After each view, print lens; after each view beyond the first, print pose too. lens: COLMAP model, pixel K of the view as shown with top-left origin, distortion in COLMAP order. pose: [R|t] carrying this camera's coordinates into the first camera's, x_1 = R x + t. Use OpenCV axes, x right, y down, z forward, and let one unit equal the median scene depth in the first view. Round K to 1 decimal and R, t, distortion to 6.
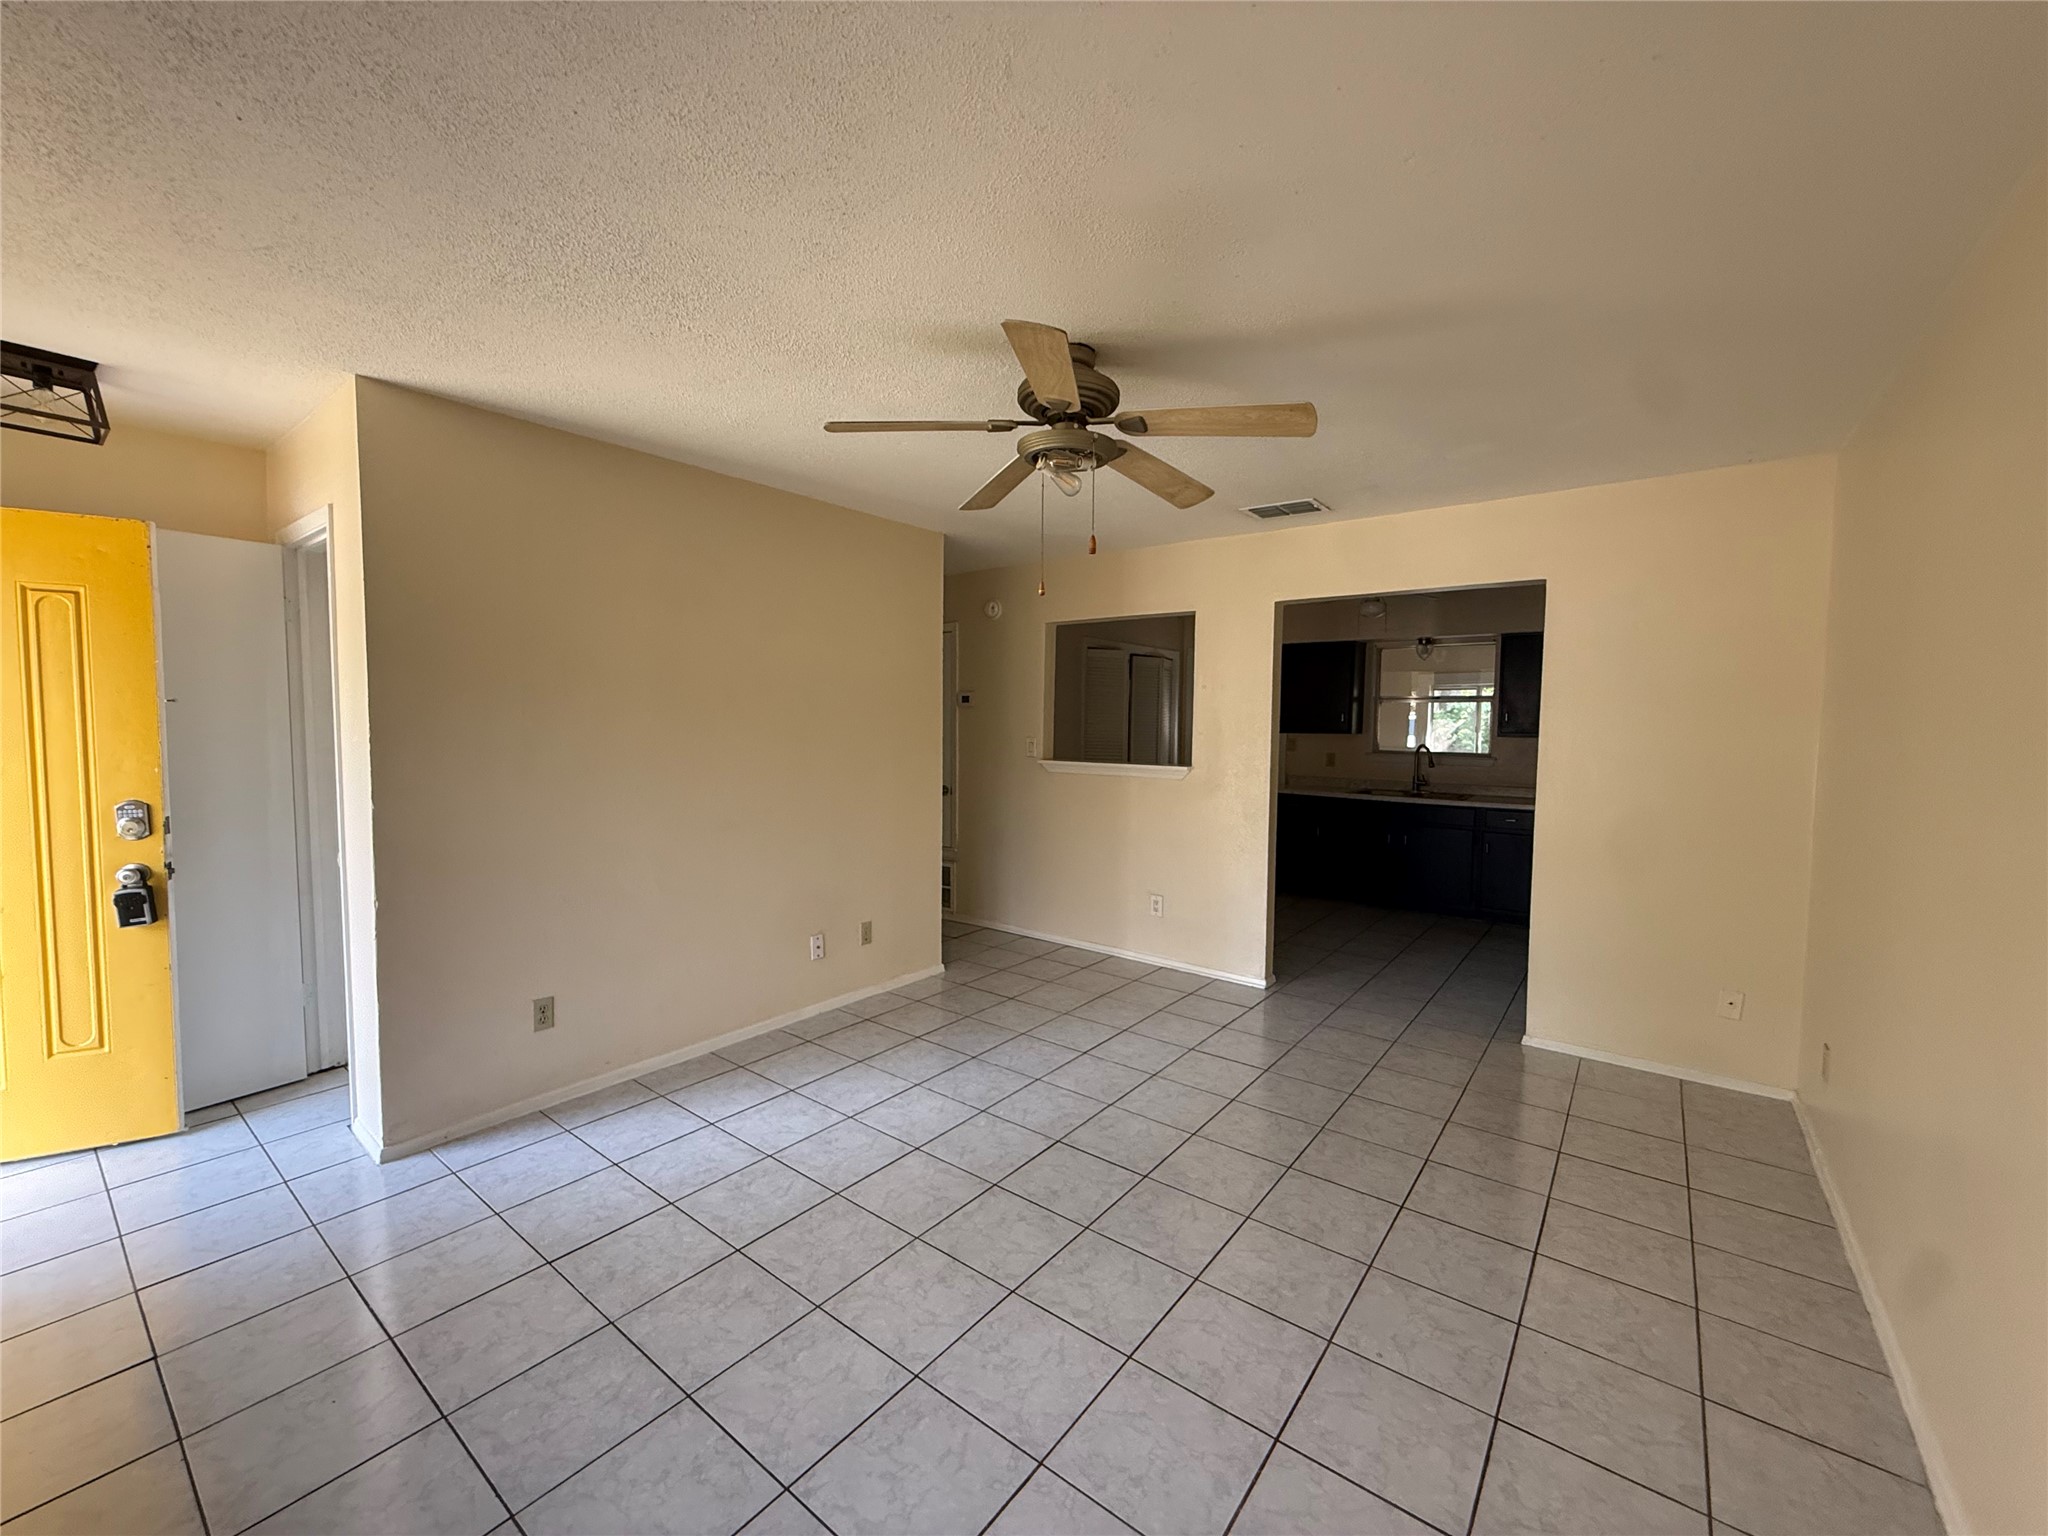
lens RADIAL K [[814.8, 0, 1009.0], [0, 814.8, 783.8], [0, 0, 1]] dist [-0.001019, -0.000482]
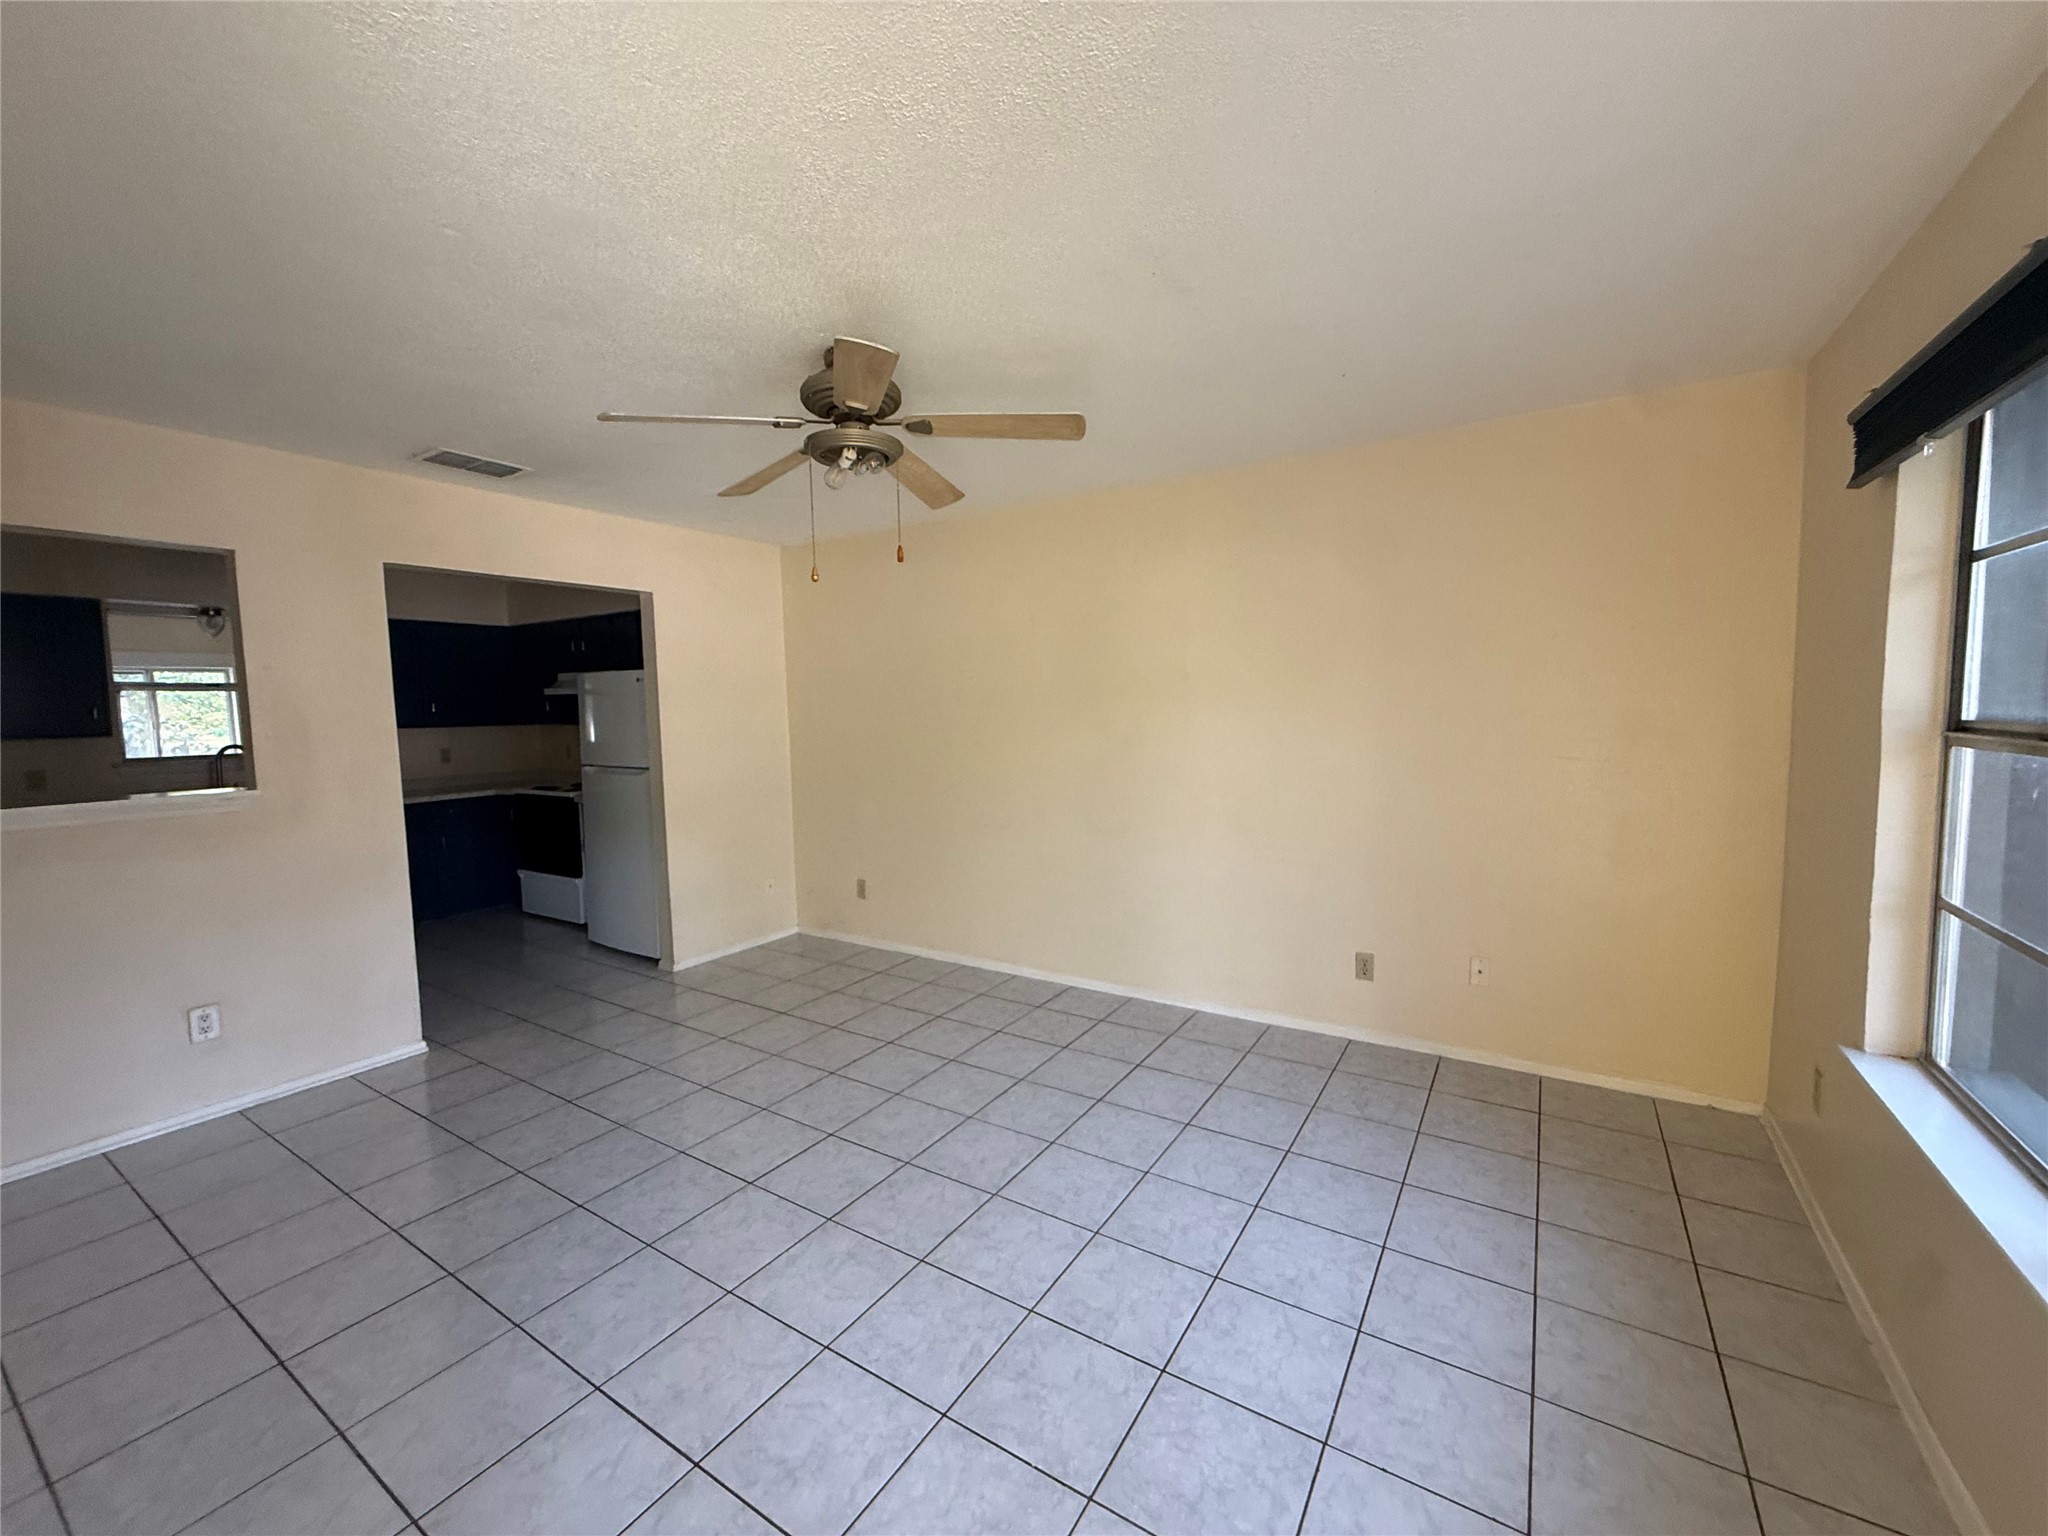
lens RADIAL K [[814.8, 0, 1030.4], [0, 814.8, 783.5], [0, 0, 1]] dist [-0.001019, -0.000482]
pose [[-0.105617, -0.106704, 0.988665, -0.771448], [0.090917, 0.989026, 0.116455, -0.071943], [-0.990242, 0.102186, -0.094757, 0.694960]]
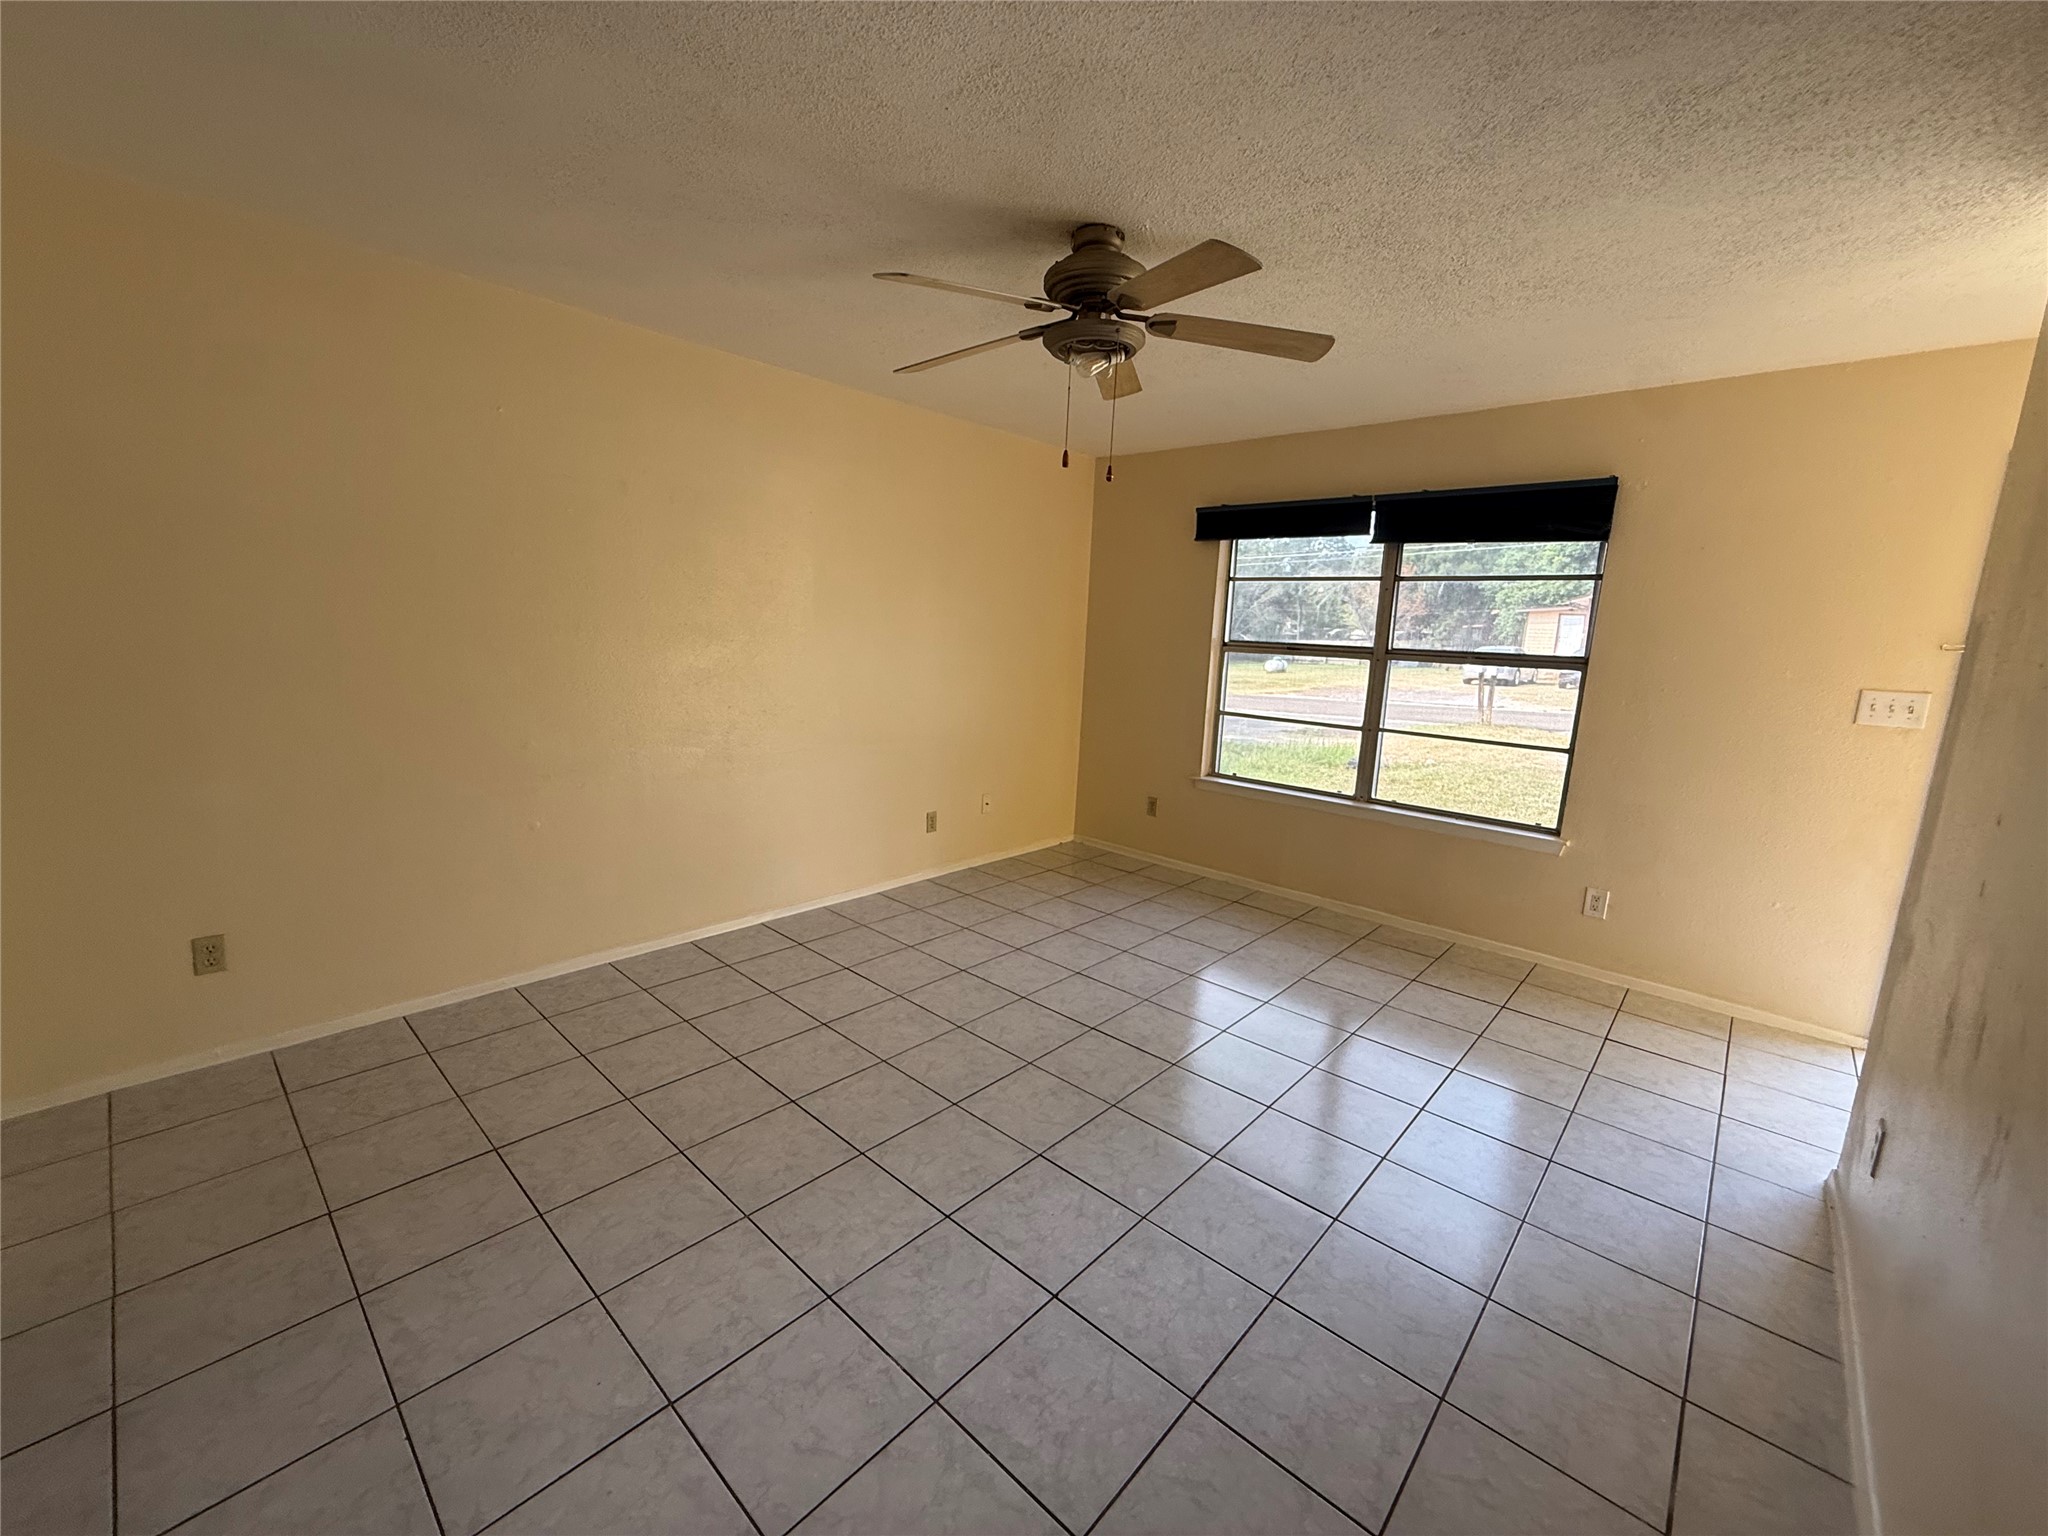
lens RADIAL K [[814.8, 0, 1016.0], [0, 814.8, 768.8], [0, 0, 1]] dist [-0.001019, -0.000482]
pose [[-0.996054, -0.064518, 0.060942, 0.056202], [-0.047943, 0.969022, 0.242277, -0.111115], [-0.074685, 0.238400, -0.968291, 1.590828]]
